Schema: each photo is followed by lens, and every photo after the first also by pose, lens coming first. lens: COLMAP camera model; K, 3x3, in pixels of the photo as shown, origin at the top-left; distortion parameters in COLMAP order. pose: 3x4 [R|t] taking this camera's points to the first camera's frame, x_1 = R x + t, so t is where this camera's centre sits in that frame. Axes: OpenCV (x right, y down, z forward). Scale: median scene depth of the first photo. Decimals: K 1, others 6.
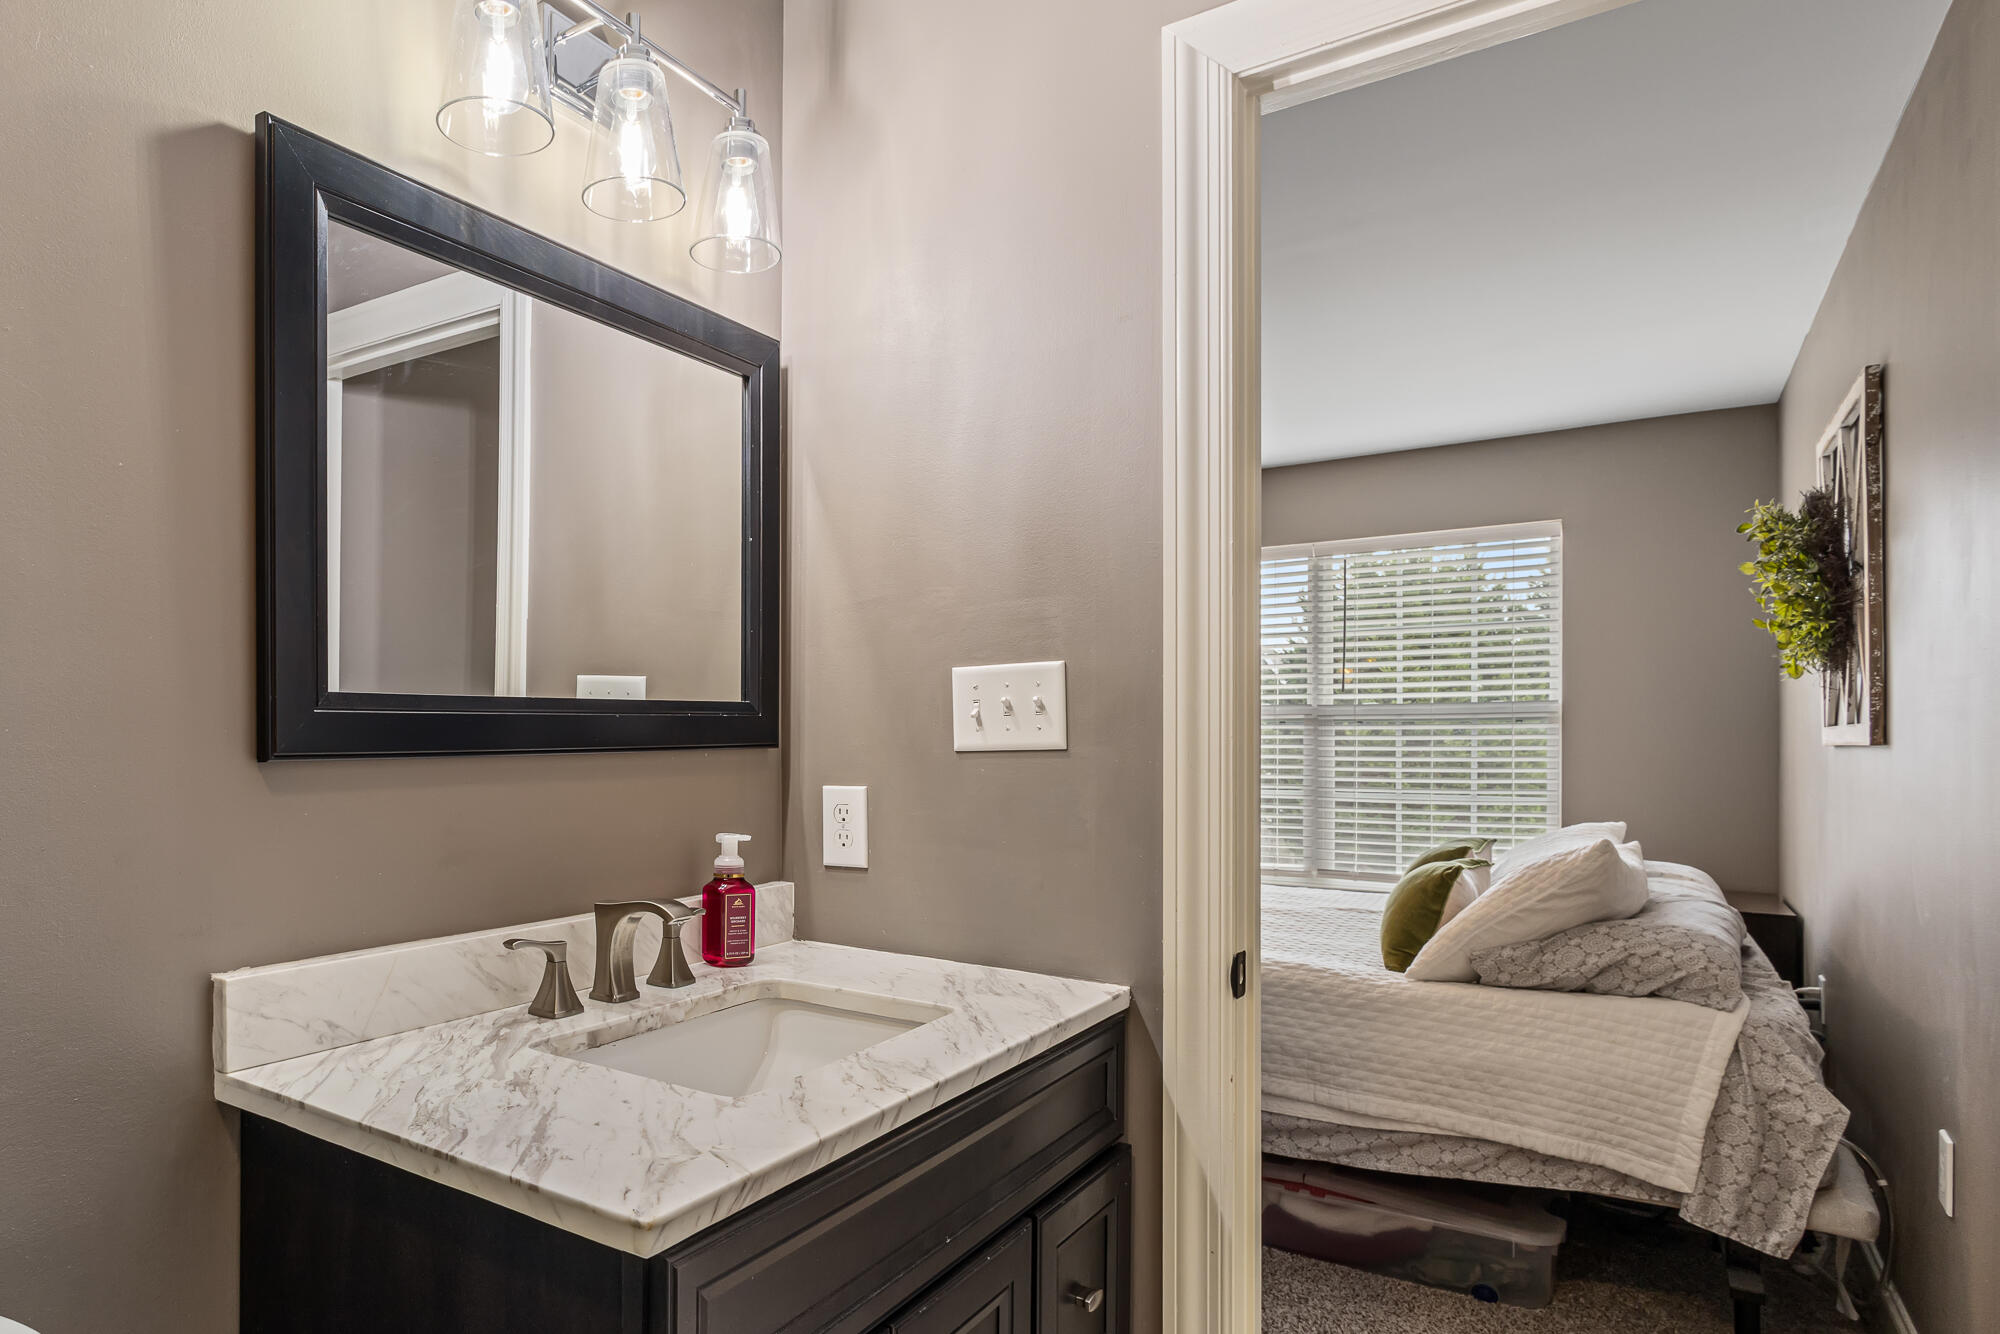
lens RADIAL K [[959.2, 0, 923.2], [0, 959.2, 742.4], [0, 0, 1]] dist [-0.000267, 0.000547]
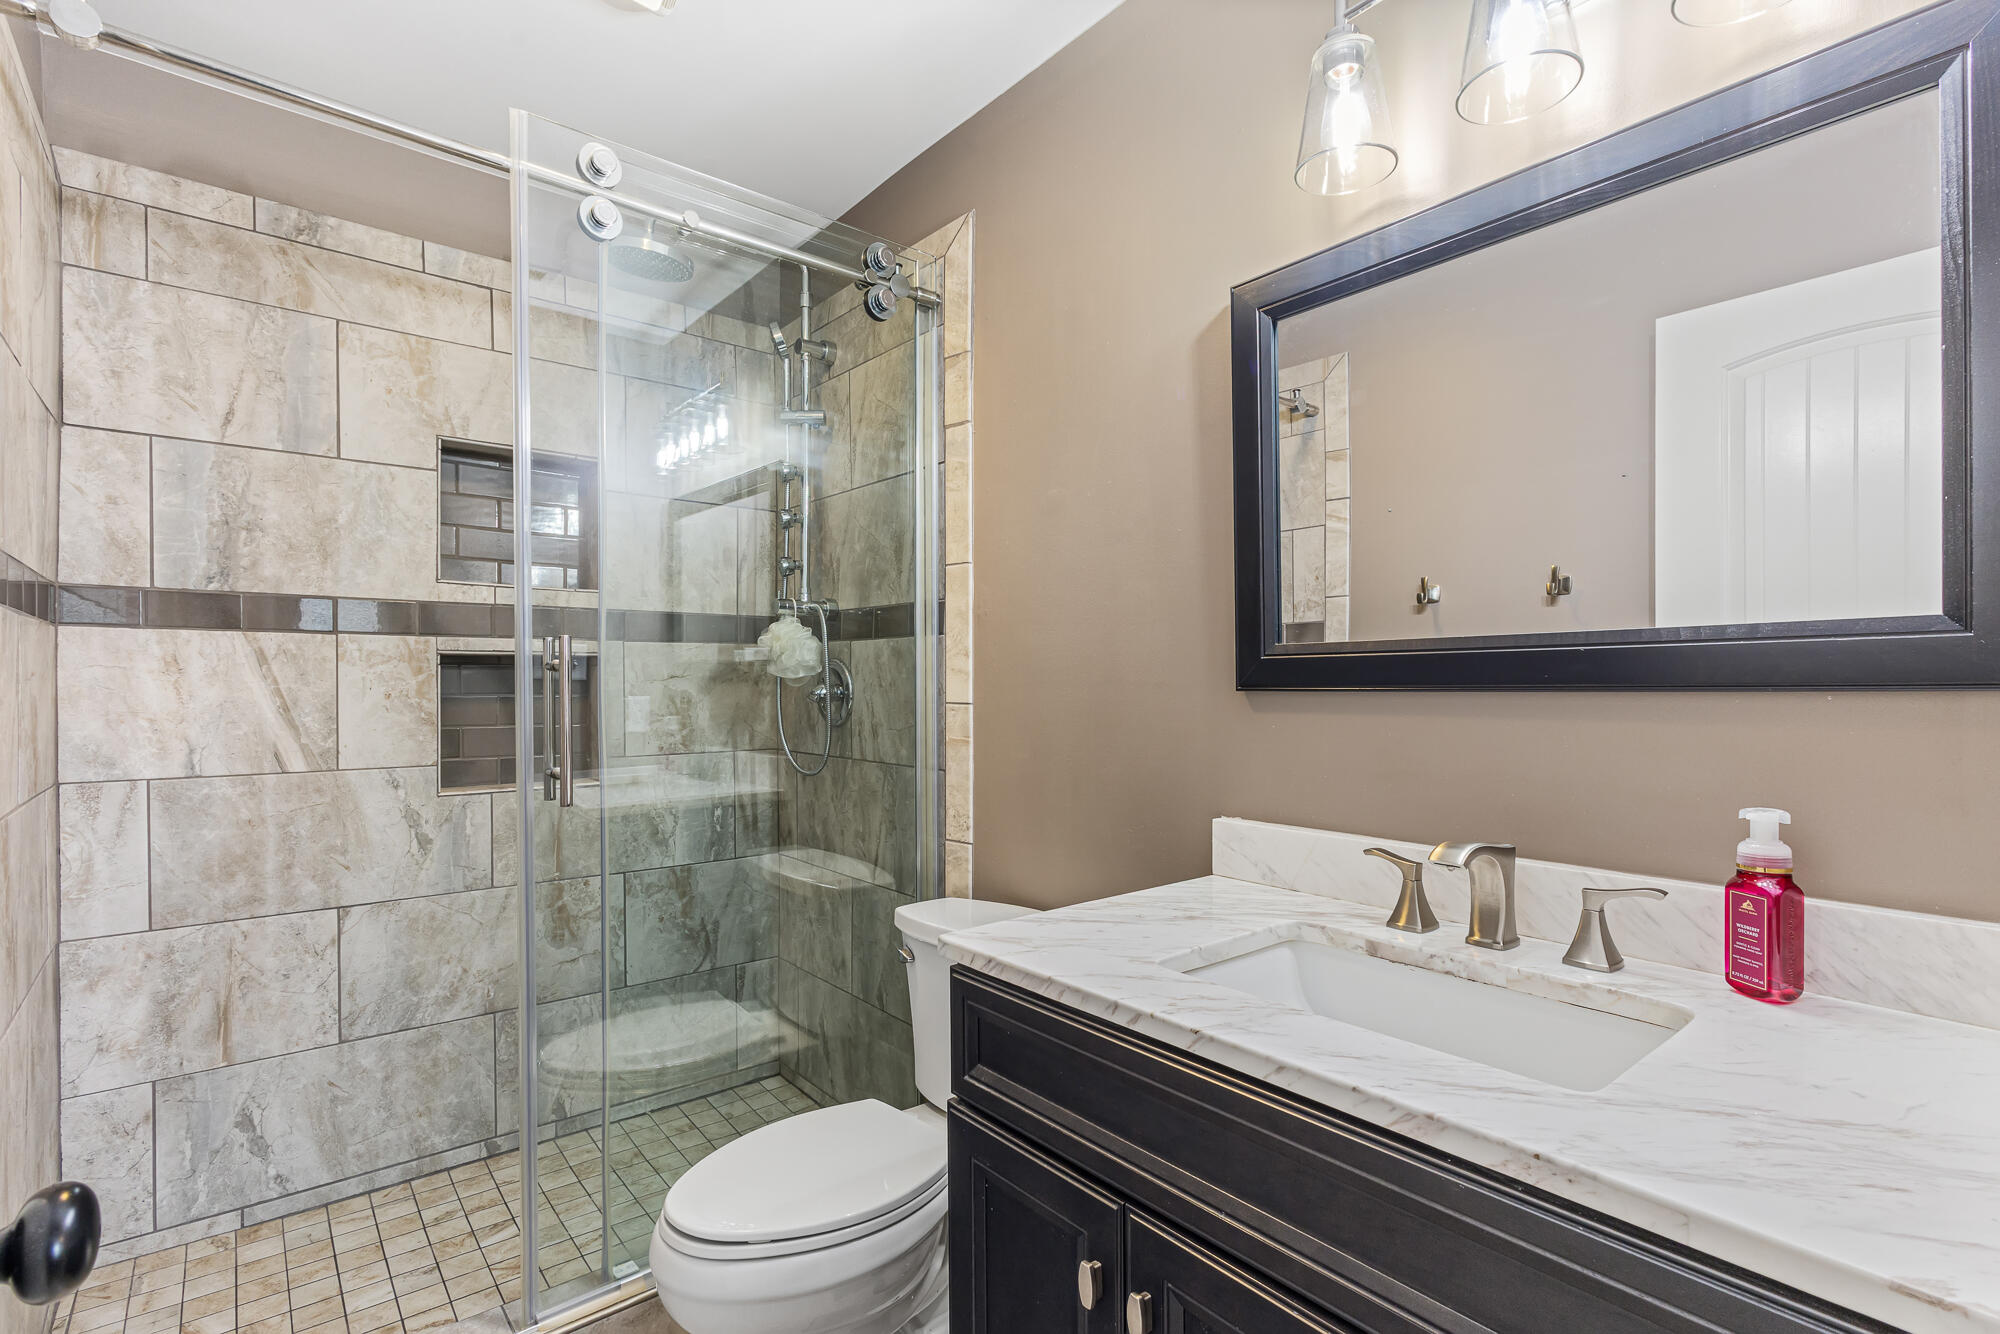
lens RADIAL K [[939.4, 0, 1005.6], [0, 939.4, 659.7], [0, 0, 1]] dist [-0.000568, 0.000863]
pose [[-0.206118, -0.015837, -0.978399, 0.838110], [0.001304, 0.999864, -0.016460, -0.005587], [0.978526, -0.004668, -0.206069, 0.845237]]
